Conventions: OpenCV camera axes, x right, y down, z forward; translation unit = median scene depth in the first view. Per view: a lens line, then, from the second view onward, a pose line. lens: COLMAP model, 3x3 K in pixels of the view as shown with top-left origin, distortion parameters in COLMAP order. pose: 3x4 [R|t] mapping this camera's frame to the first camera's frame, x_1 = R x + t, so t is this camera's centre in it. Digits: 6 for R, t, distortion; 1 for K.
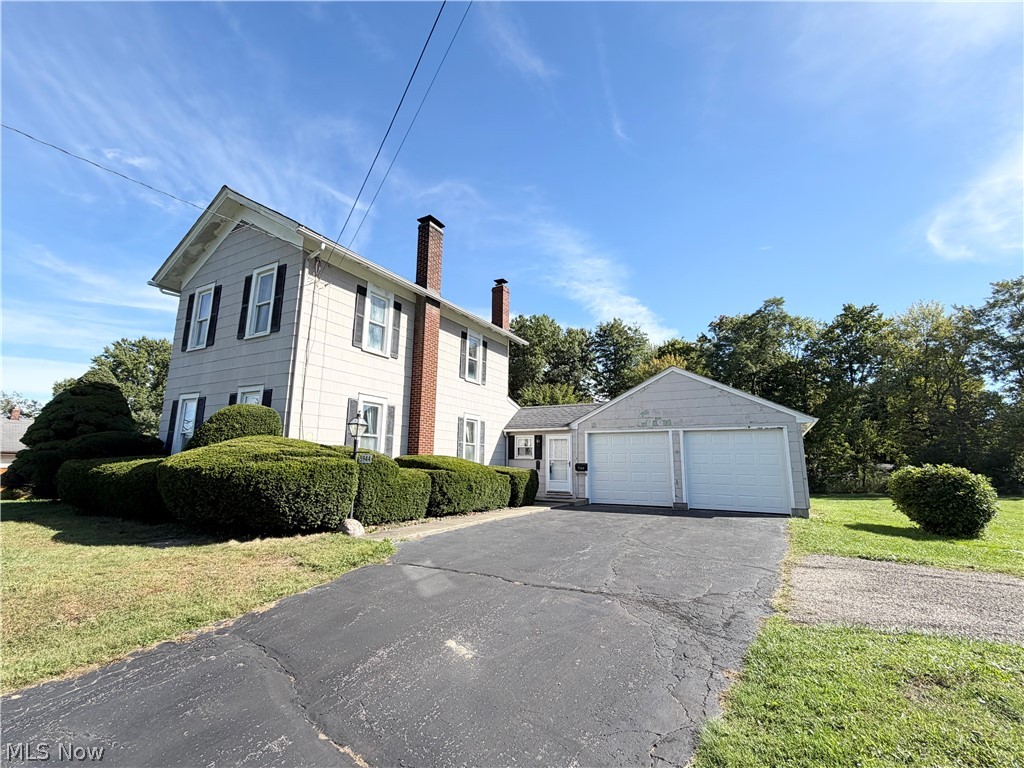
lens RADIAL K [[464.3, 0, 509.6], [0, 464.3, 377.2], [0, 0, 1]] dist [-0.013193, -0.001484]
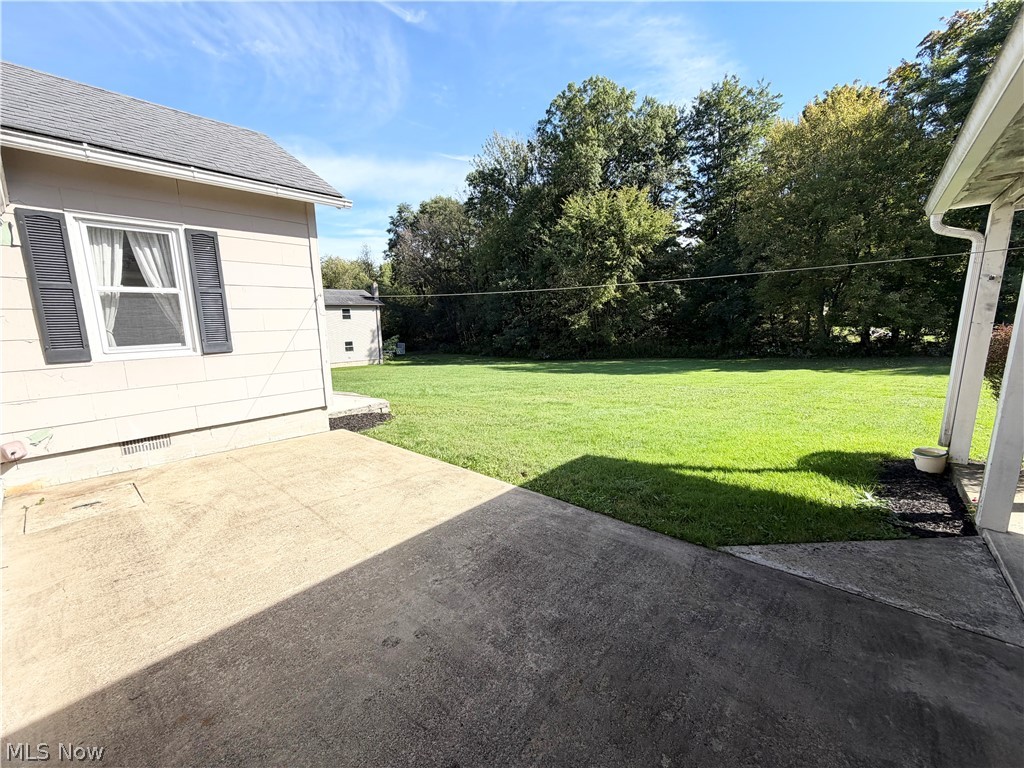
lens RADIAL K [[412.1, 0, 512.3], [0, 412.1, 387.2], [0, 0, 1]] dist [-0.002335, 0.000319]
pose [[0.980085, -0.001150, -0.198574, 0.083297], [0.071185, 0.935558, 0.345925, 0.081207], [0.185380, -0.353172, 0.917008, 0.447027]]
